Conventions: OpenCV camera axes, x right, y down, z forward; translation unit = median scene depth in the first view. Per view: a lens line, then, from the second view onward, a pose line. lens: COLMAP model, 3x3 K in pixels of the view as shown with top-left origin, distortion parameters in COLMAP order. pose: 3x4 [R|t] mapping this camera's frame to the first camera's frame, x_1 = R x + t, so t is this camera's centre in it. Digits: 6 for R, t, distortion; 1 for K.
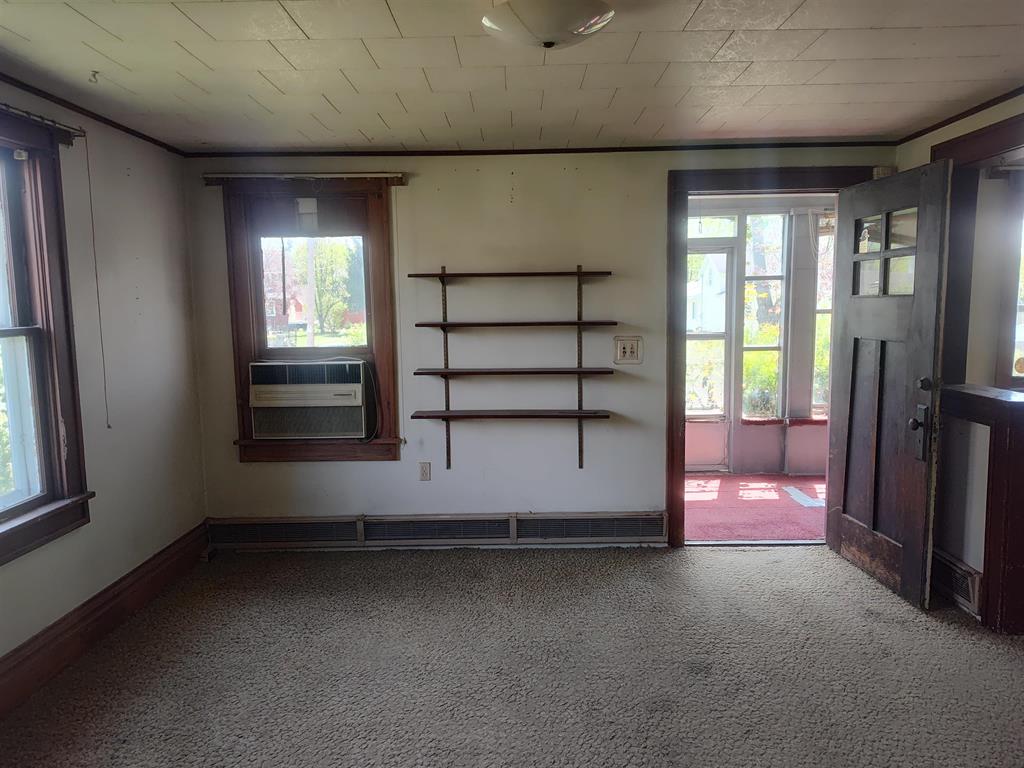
lens RADIAL K [[687.7, 0, 512.0], [0, 687.7, 384.0], [0, 0, 1]] dist [-0.002673, -0.001654]
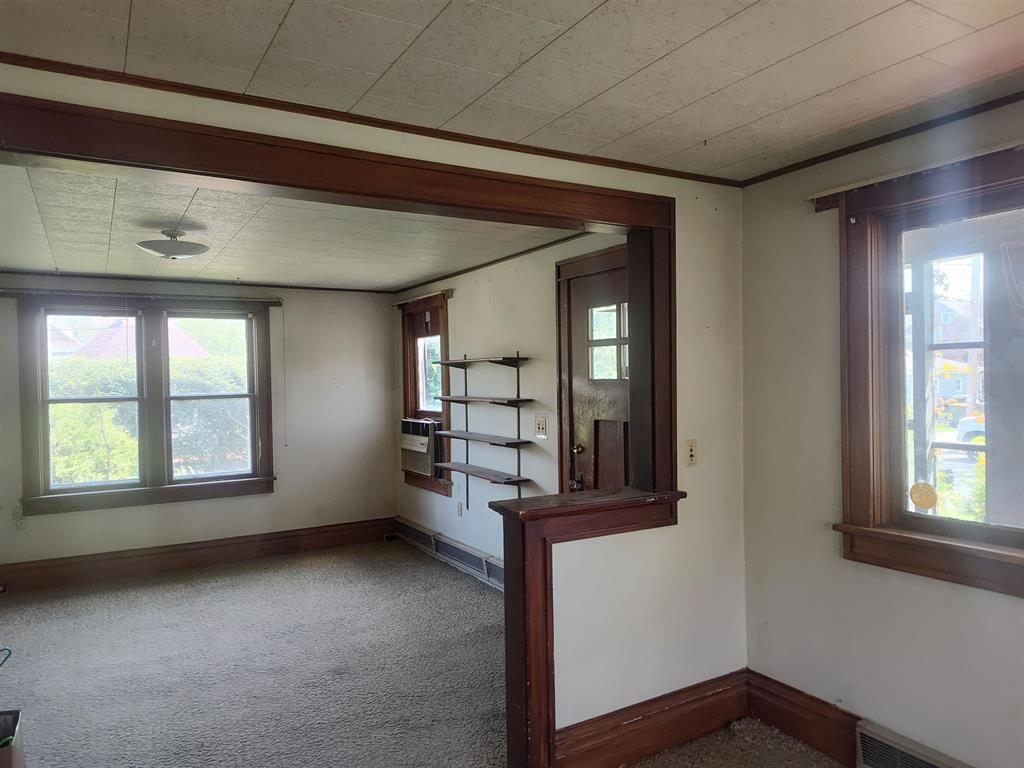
lens RADIAL K [[700.3, 0, 537.6], [0, 700.3, 383.9], [0, 0, 1]] dist [0.022241, -0.000966]
pose [[0.537991, 0.014274, -0.842830, 1.105382], [-0.089865, 0.995130, -0.040509, -0.071148], [0.838147, 0.097534, 0.536653, 0.387475]]
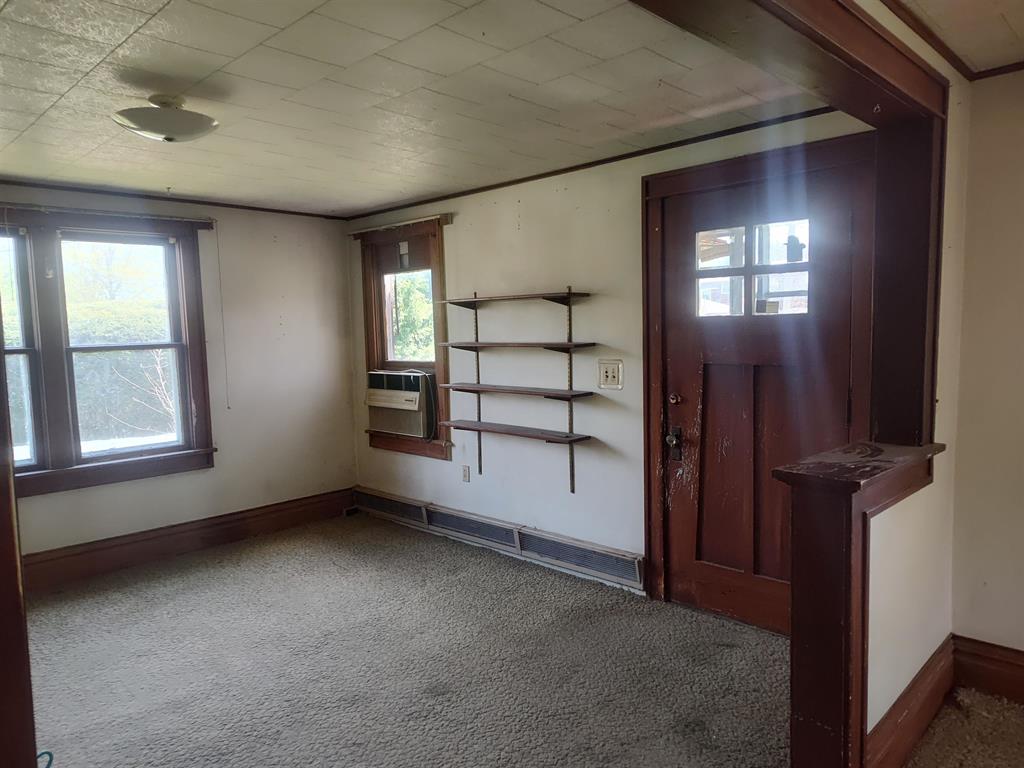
lens RADIAL K [[690.6, 0, 532.8], [0, 690.6, 388.1], [0, 0, 1]] dist [0.005833, -0.002358]
pose [[0.738497, 0.058474, -0.671716, 0.723105], [-0.066706, 0.997681, 0.013512, -0.036528], [0.670949, 0.034829, 0.740685, 0.231738]]
